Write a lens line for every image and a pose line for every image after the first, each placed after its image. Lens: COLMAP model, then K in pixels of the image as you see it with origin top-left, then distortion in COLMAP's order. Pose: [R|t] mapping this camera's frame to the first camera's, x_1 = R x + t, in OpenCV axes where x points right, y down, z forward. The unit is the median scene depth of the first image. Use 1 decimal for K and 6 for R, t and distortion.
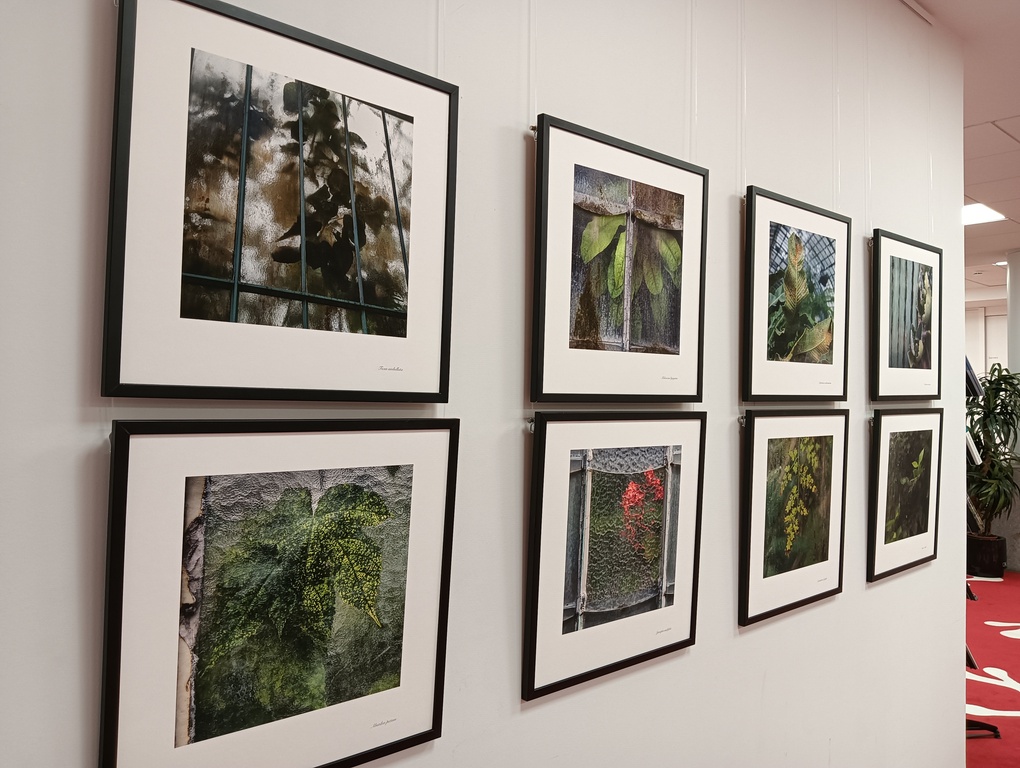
lens RADIAL K [[795.4, 0, 504.5], [0, 795.4, 381.9], [0, 0, 1]] dist [0.125589, -0.285922]
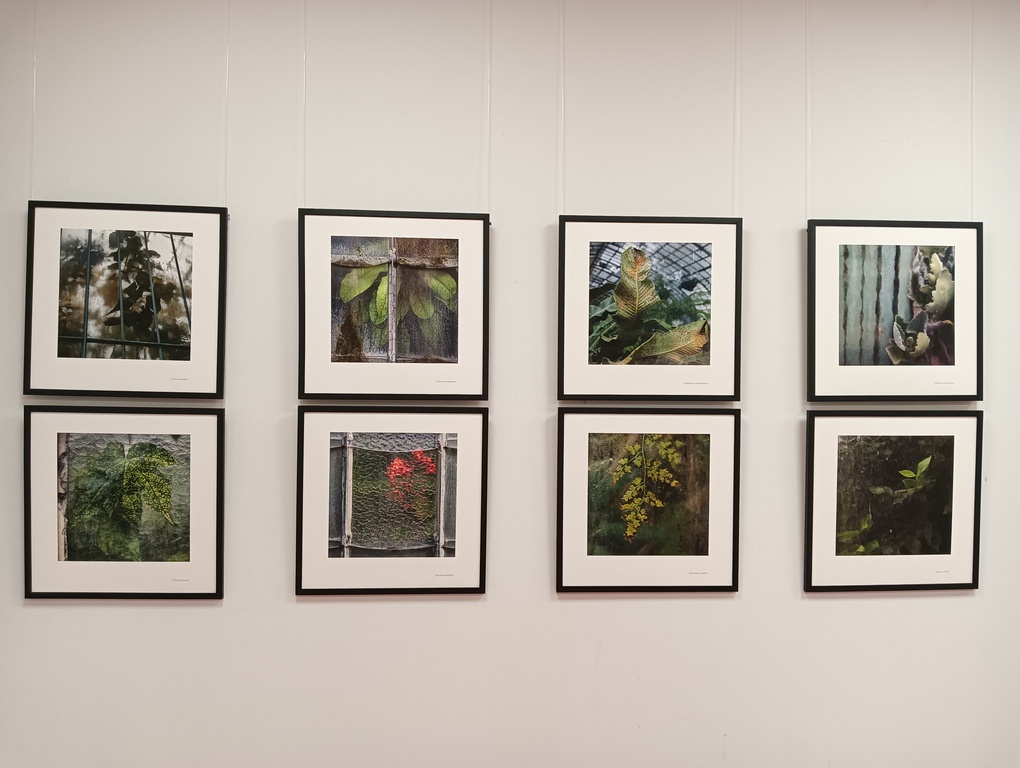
lens RADIAL K [[795.4, 0, 504.5], [0, 795.4, 381.9], [0, 0, 1]] dist [0.125589, -0.285922]
pose [[0.782598, -0.008269, -0.622473, 1.221835], [0.008544, 0.999960, -0.002542, 0.000078], [0.622469, -0.003329, 0.782637, 0.051888]]
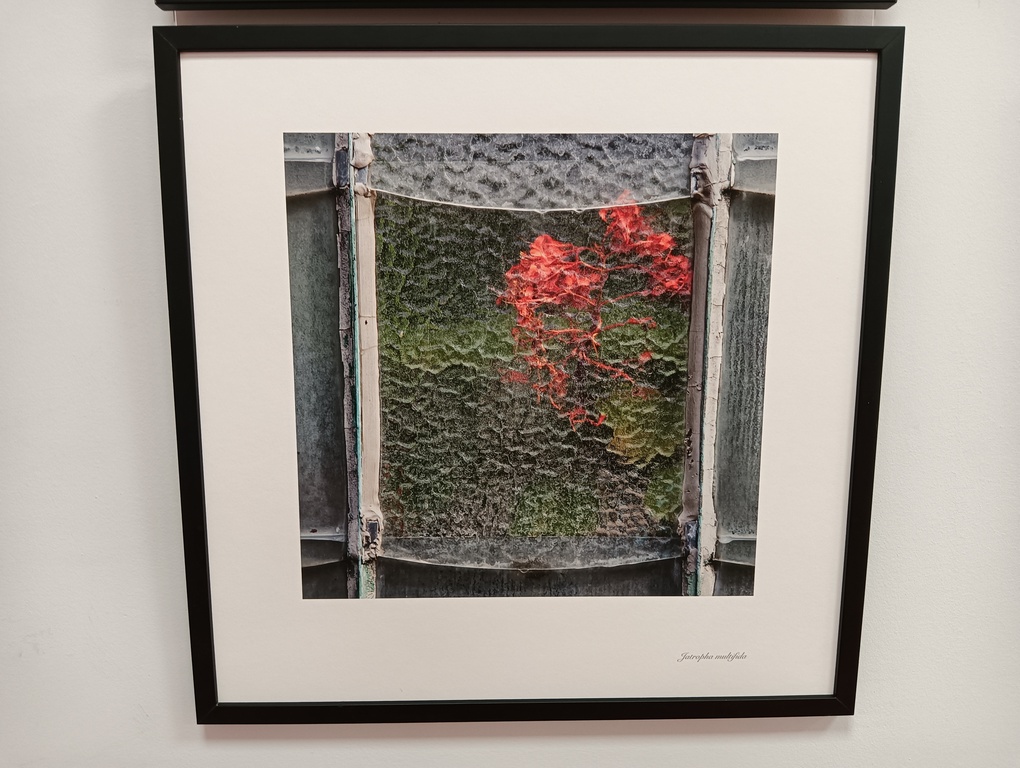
lens RADIAL K [[795.4, 0, 504.5], [0, 795.4, 381.9], [0, 0, 1]] dist [0.125589, -0.285922]
pose [[0.750101, 0.057840, -0.658789, 0.407751], [0.025625, 0.992878, 0.116350, 0.156921], [0.660827, -0.104156, 0.743276, 0.761718]]
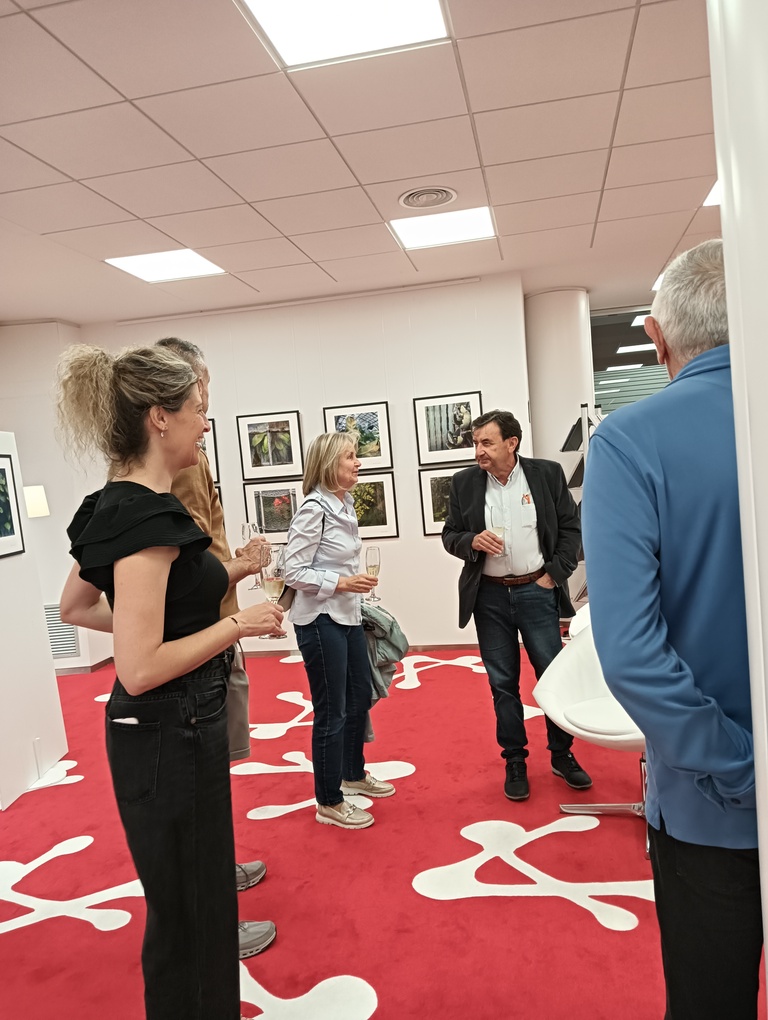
lens RADIAL K [[795.4, 0, 384.1], [0, 795.4, 516.5], [0, 0, 1]] dist [0.125589, -0.285922]
pose [[0.587460, -0.010928, -0.809180, 3.877831], [0.099399, 0.993312, 0.058749, 0.037016], [0.803126, -0.114944, 0.584617, -0.937168]]
